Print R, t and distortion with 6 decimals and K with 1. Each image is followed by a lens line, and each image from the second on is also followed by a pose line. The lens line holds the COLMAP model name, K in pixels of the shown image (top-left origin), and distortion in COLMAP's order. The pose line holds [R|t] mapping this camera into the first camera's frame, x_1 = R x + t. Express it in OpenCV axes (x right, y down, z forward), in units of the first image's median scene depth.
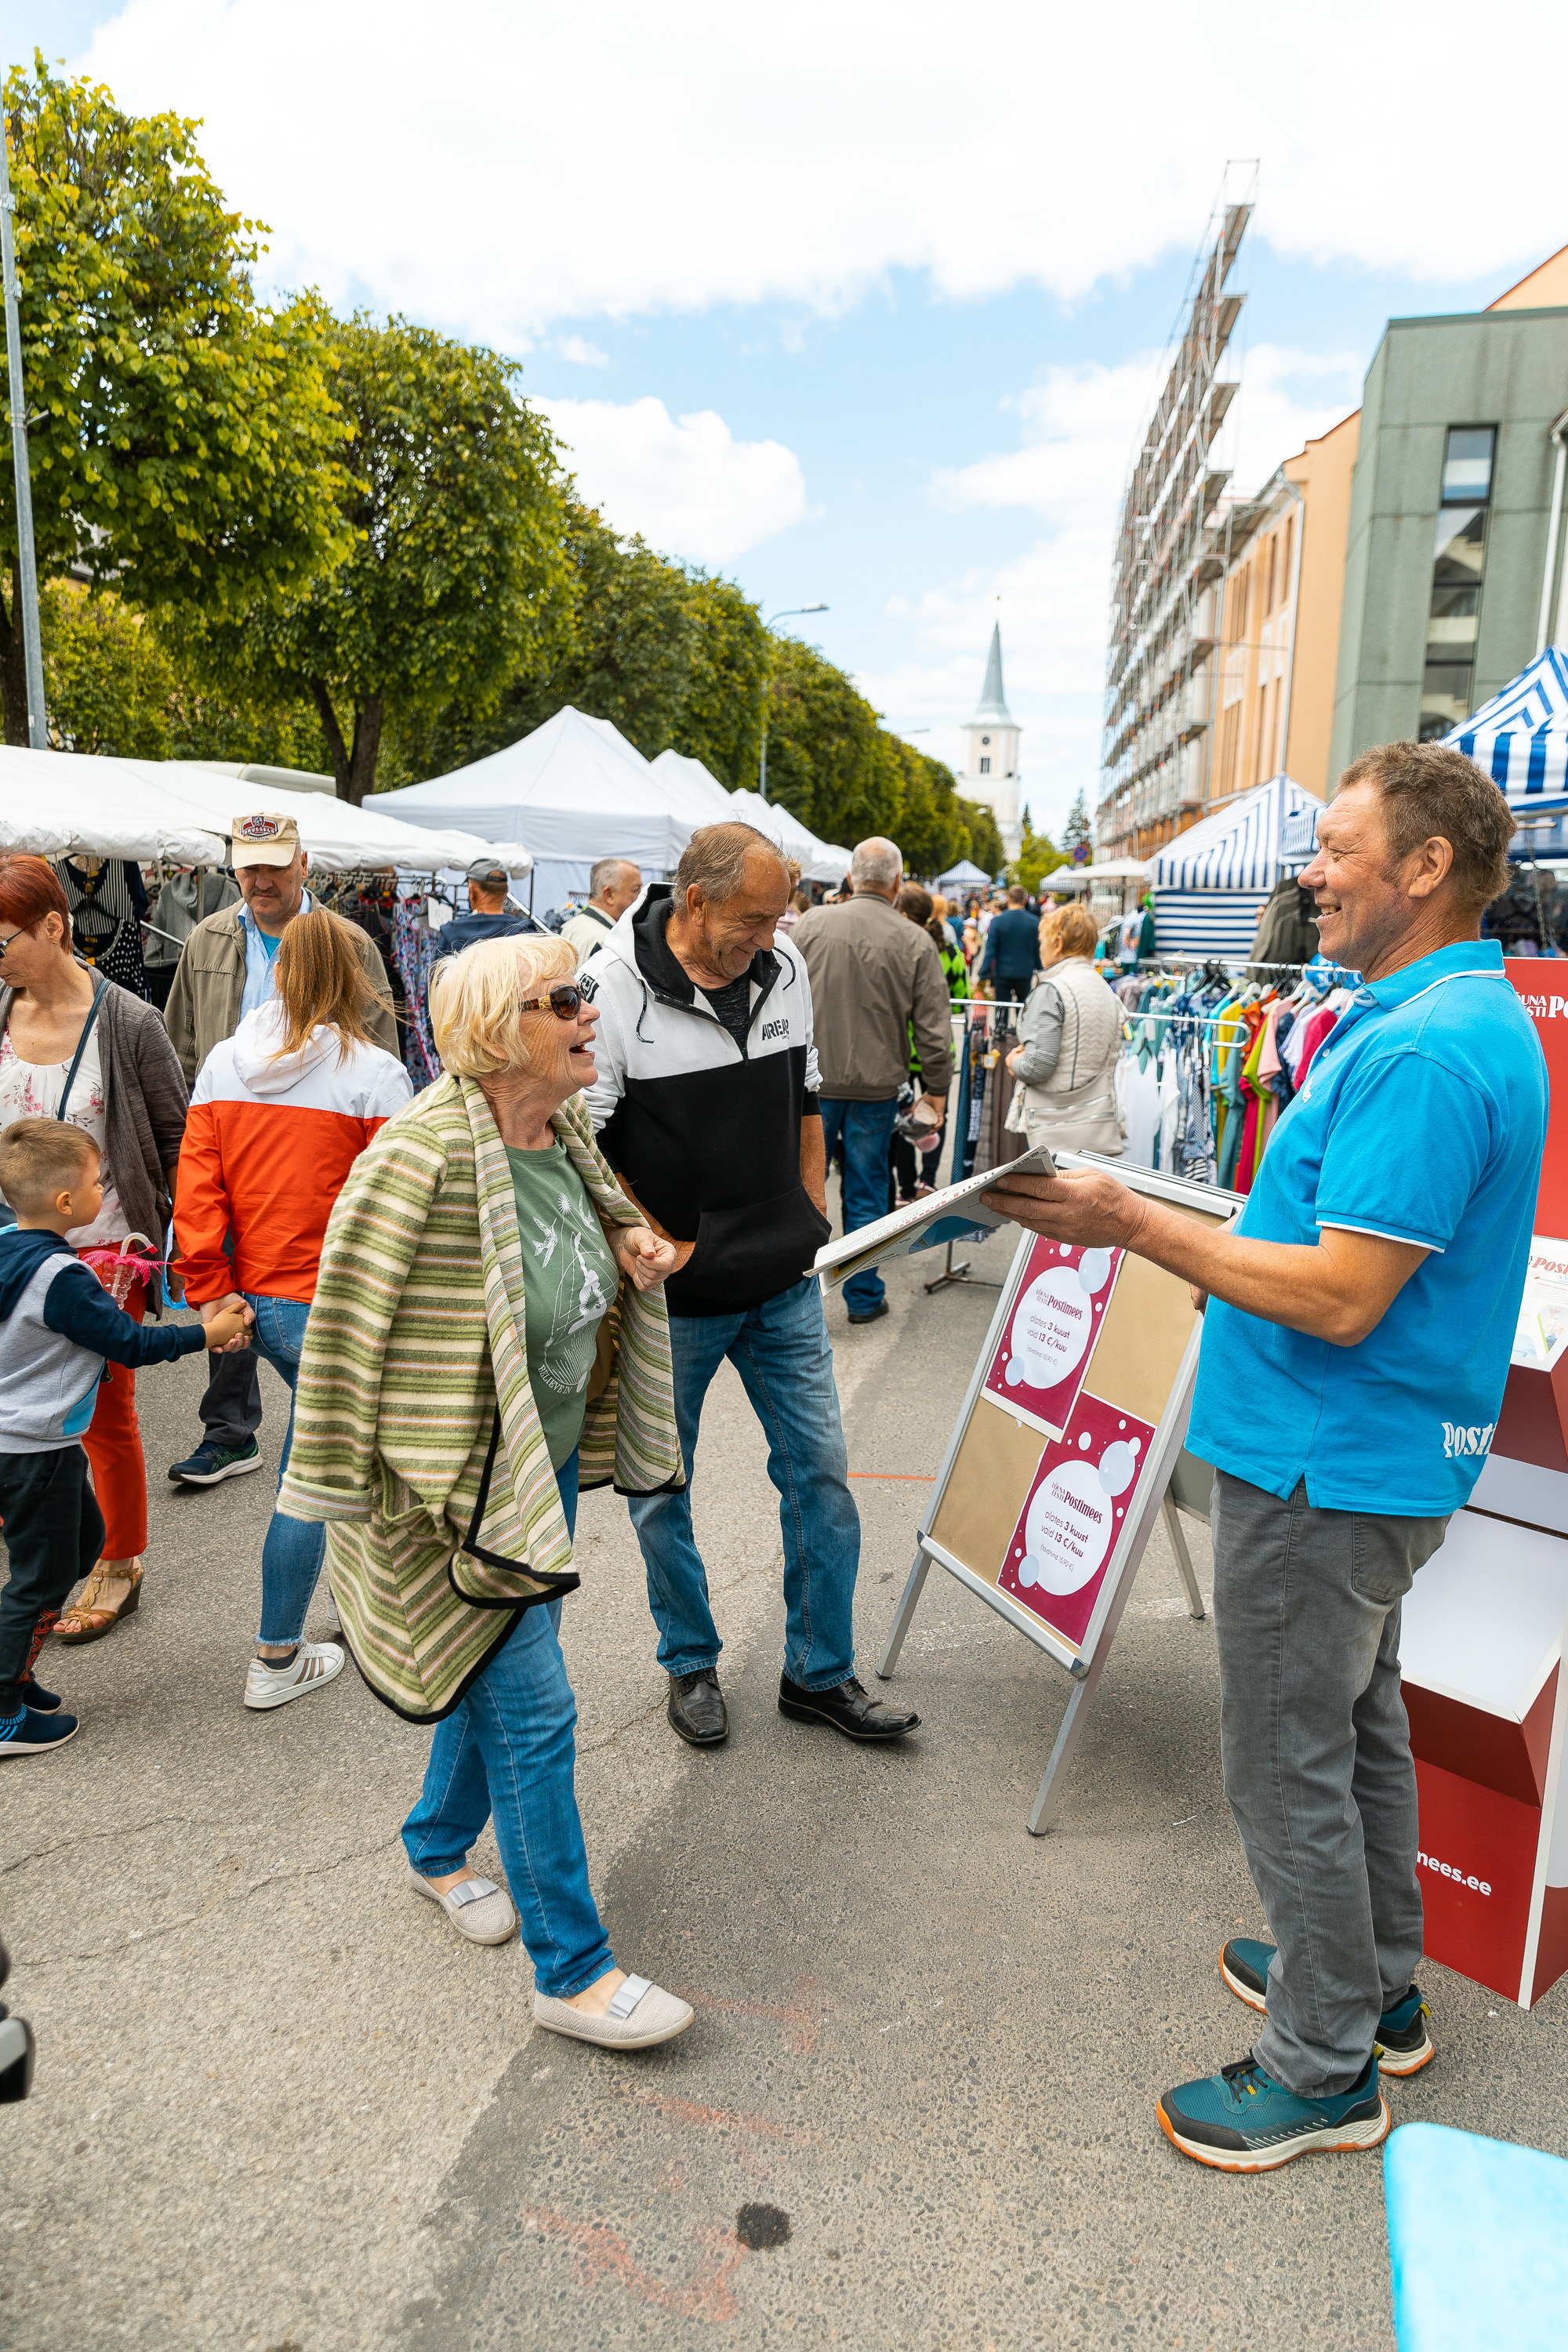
lens RADIAL K [[1588.4, 0, 781.4], [0, 1588.4, 1180.3], [0, 0, 1]] dist [-0.001300, -0.000075]
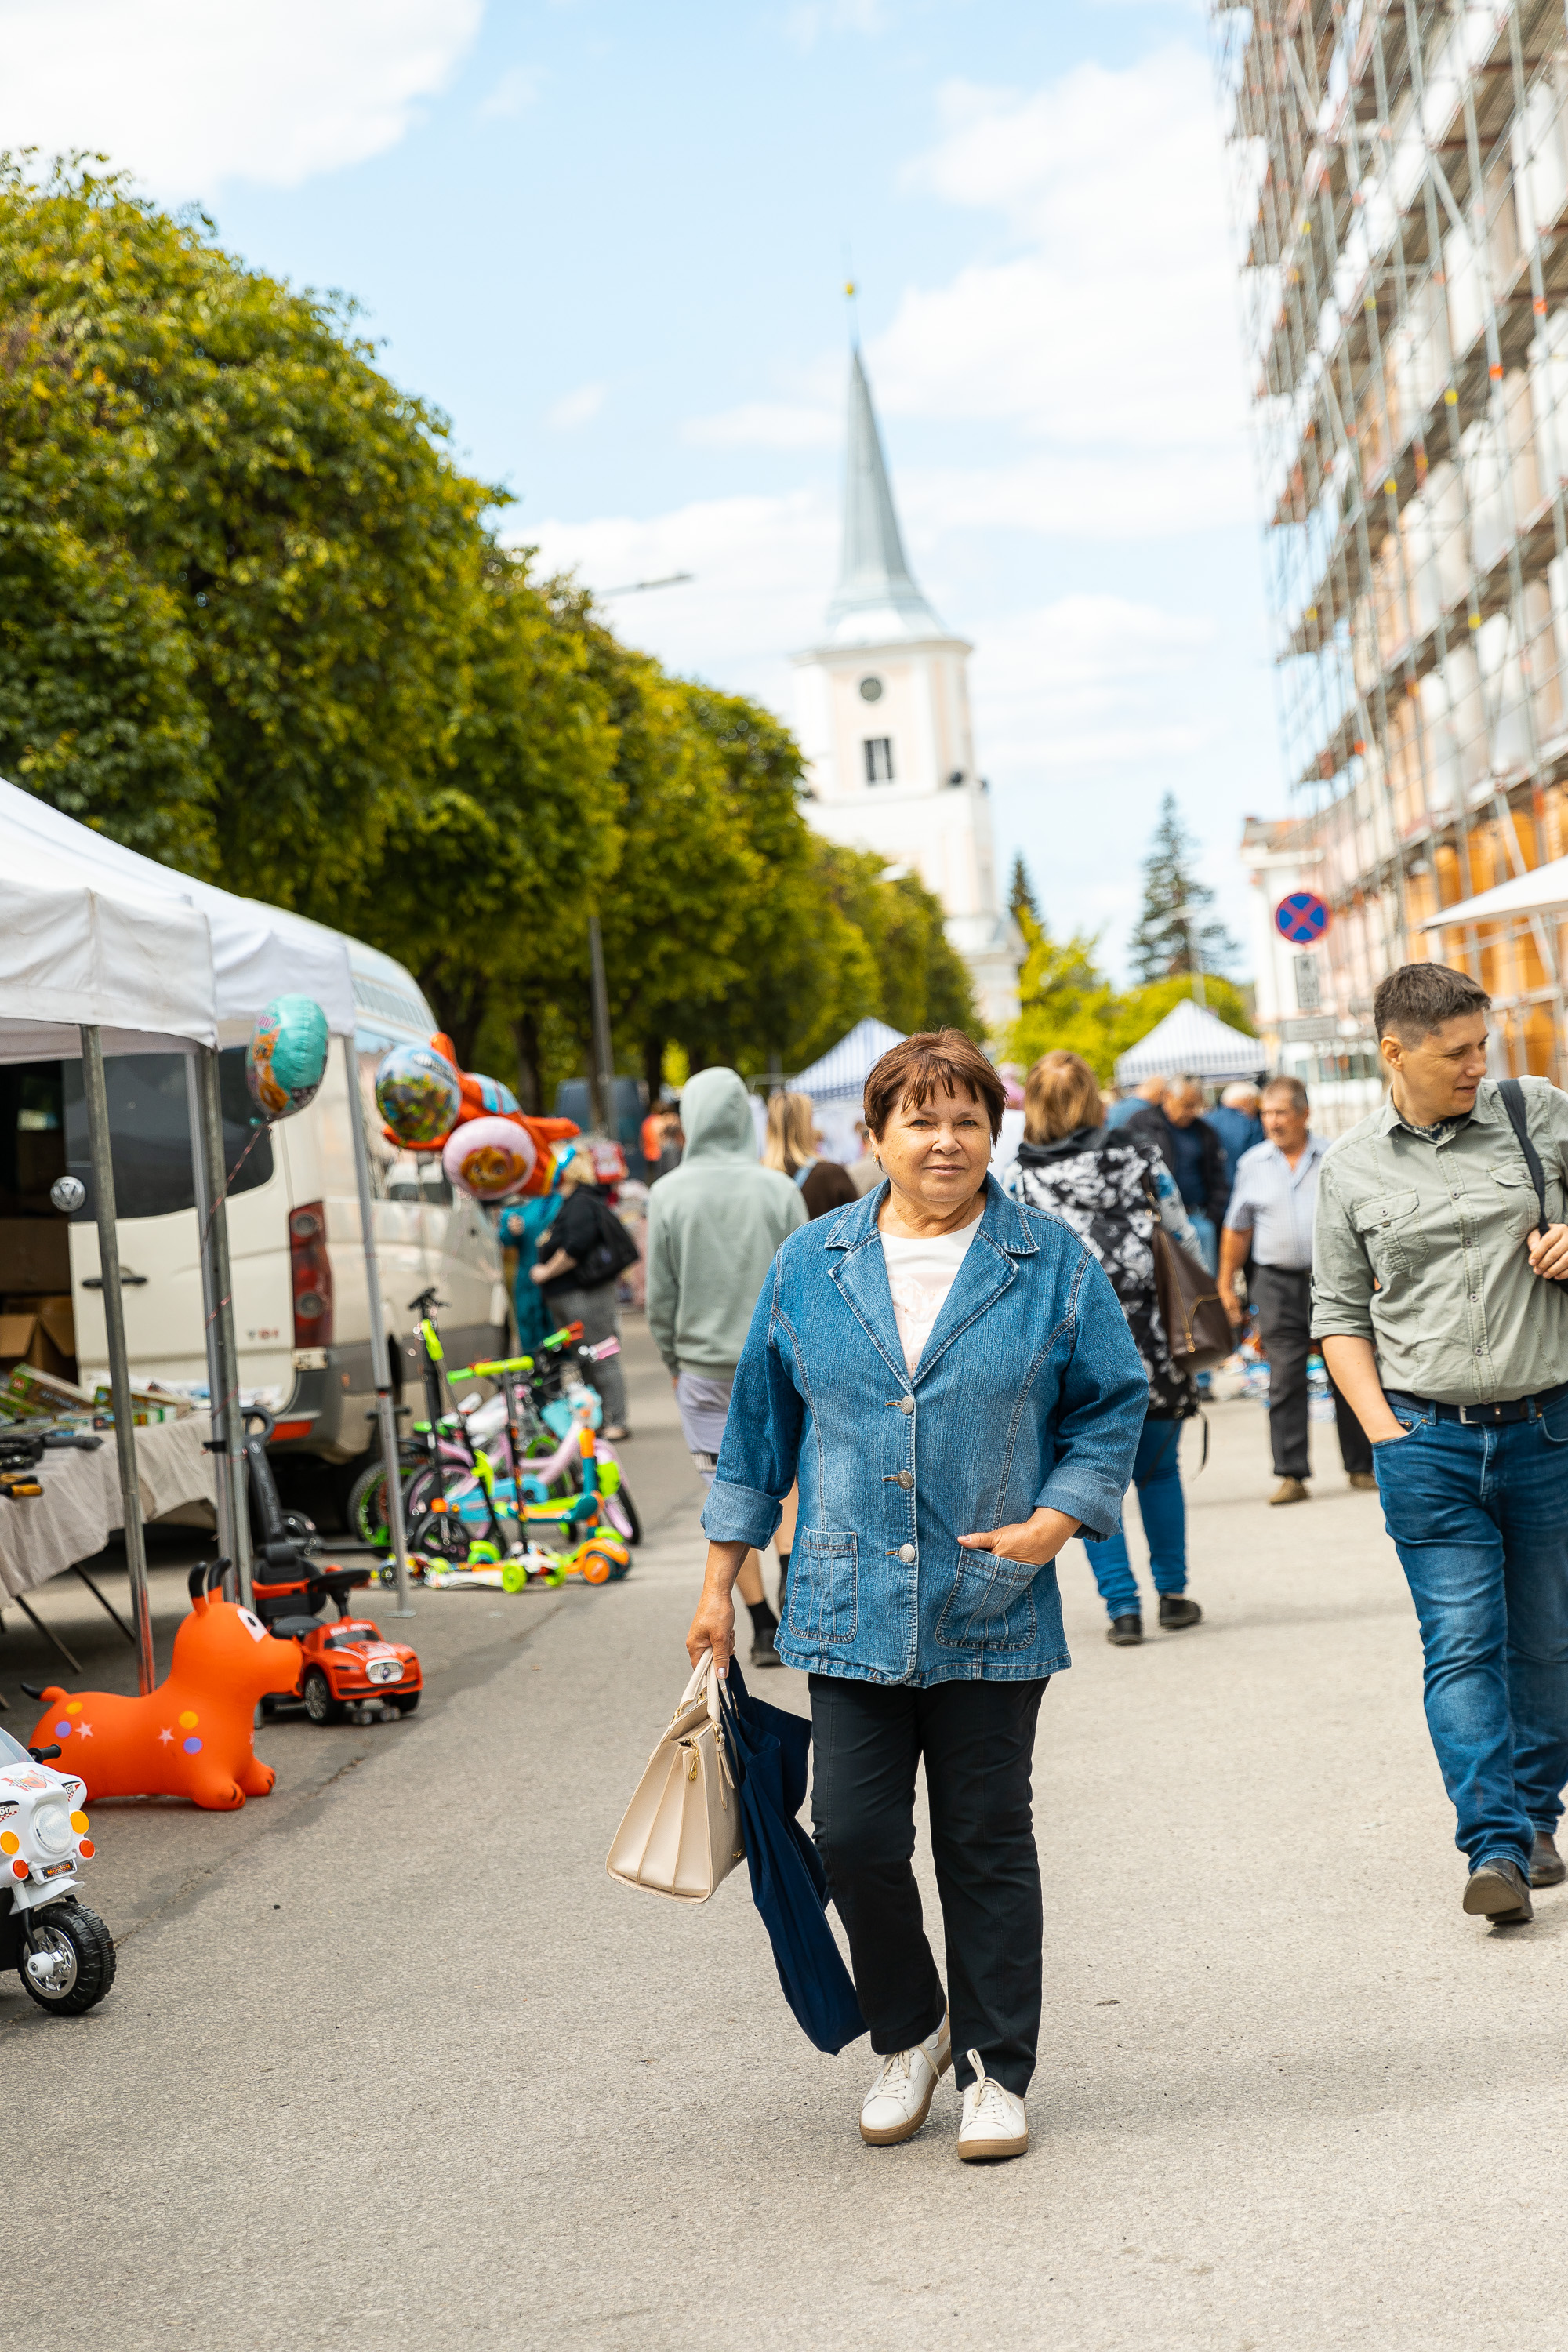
lens RADIAL K [[4742.0, 0, 783.9], [0, 4742.0, 1175.3], [0, 0, 1]] dist [-0.005766, 0.000000]
pose [[0.988906, -0.114528, 0.094597, 0.012521], [0.129510, 0.976640, -0.171469, -0.022372], [-0.072749, 0.181818, 0.980637, 0.135001]]
